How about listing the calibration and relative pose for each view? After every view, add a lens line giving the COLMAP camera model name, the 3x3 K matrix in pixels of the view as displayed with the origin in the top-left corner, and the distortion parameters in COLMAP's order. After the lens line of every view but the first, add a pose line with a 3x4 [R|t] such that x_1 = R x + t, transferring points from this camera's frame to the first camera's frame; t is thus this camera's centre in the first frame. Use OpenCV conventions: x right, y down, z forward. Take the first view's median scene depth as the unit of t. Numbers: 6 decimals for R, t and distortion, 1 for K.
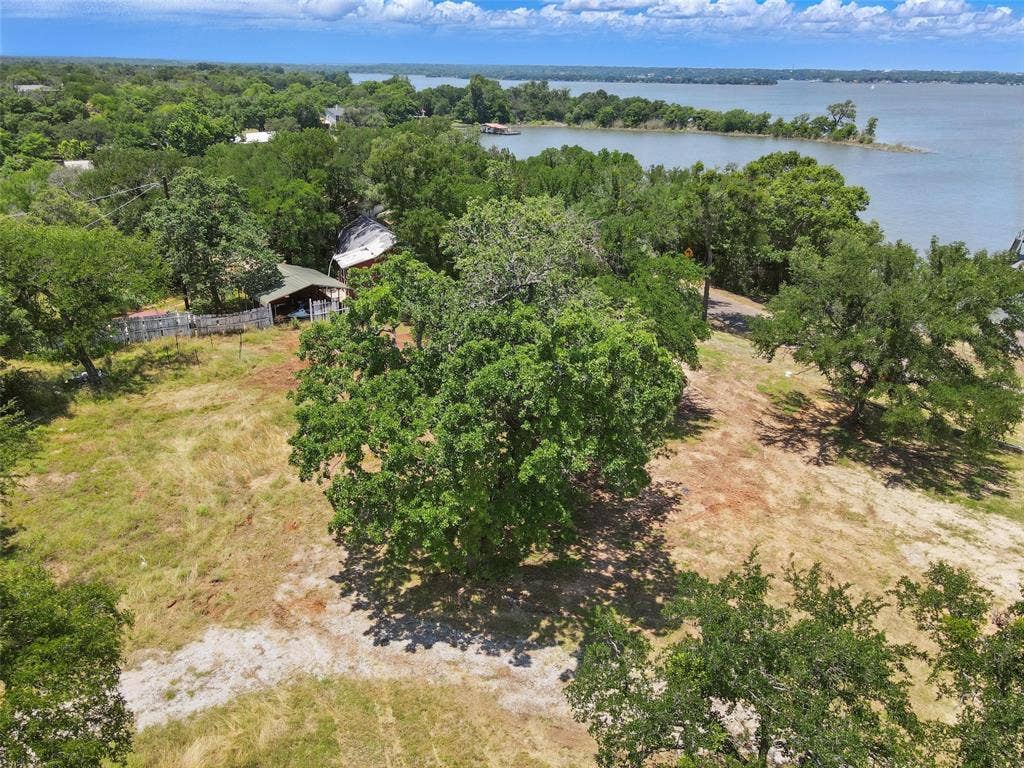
lens RADIAL K [[757.1, 0, 517.9], [0, 757.1, 382.6], [0, 0, 1]] dist [0.010494, 0.005209]
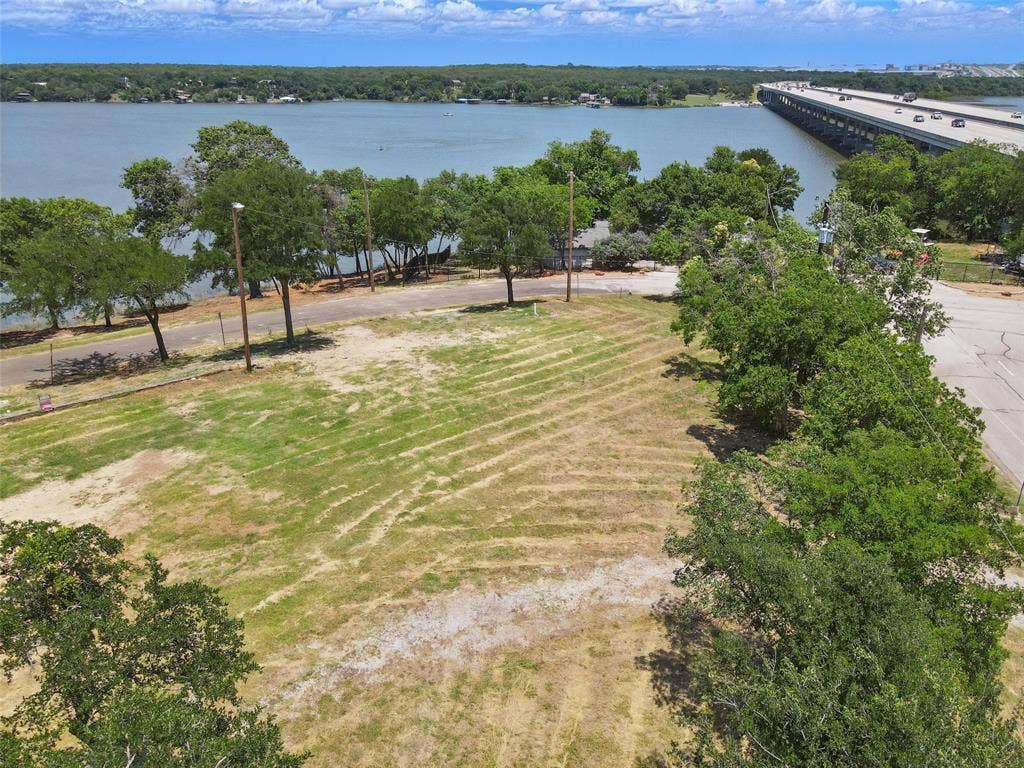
lens RADIAL K [[757.1, 0, 513.8], [0, 757.1, 370.0], [0, 0, 1]] dist [0.010494, 0.005209]
pose [[0.125074, -0.378536, 0.917097, -0.007920], [0.380745, 0.871894, 0.307952, 0.021038], [-0.916182, 0.310663, 0.253177, 0.051495]]
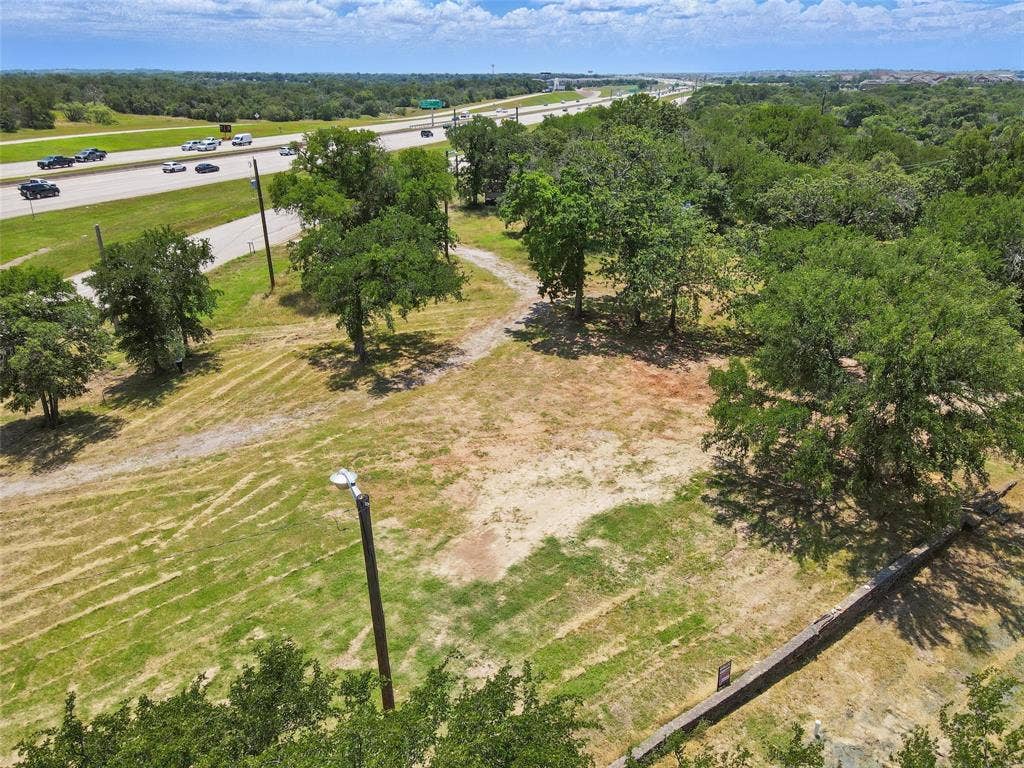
lens RADIAL K [[757.1, 0, 512.9], [0, 757.1, 375.2], [0, 0, 1]] dist [0.010494, 0.005209]
pose [[-0.176867, 0.340407, -0.923494, 1.062569], [-0.388855, 0.837785, 0.383287, -0.175302], [0.904163, 0.426896, -0.015807, 0.539865]]
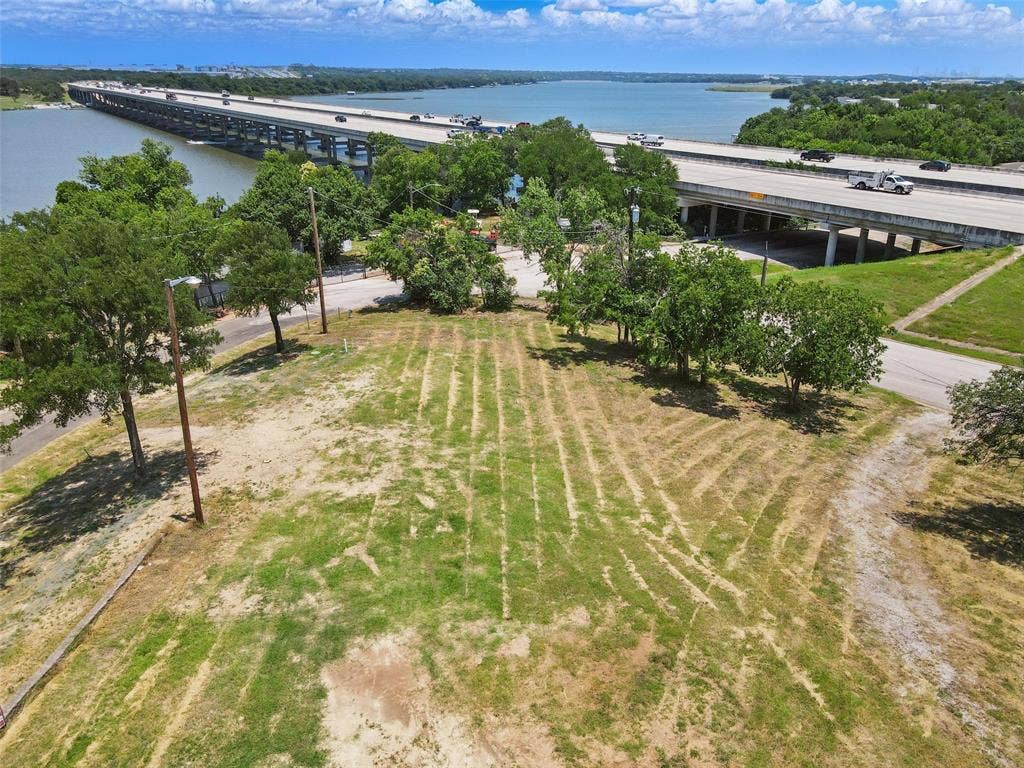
lens RADIAL K [[757.1, 0, 513.5], [0, 757.1, 374.0], [0, 0, 1]] dist [0.010494, 0.005209]
pose [[-0.643066, -0.299842, 0.704671, 0.239857], [0.281555, 0.763147, 0.581664, -0.199052], [-0.712175, 0.572452, -0.406331, 0.587751]]
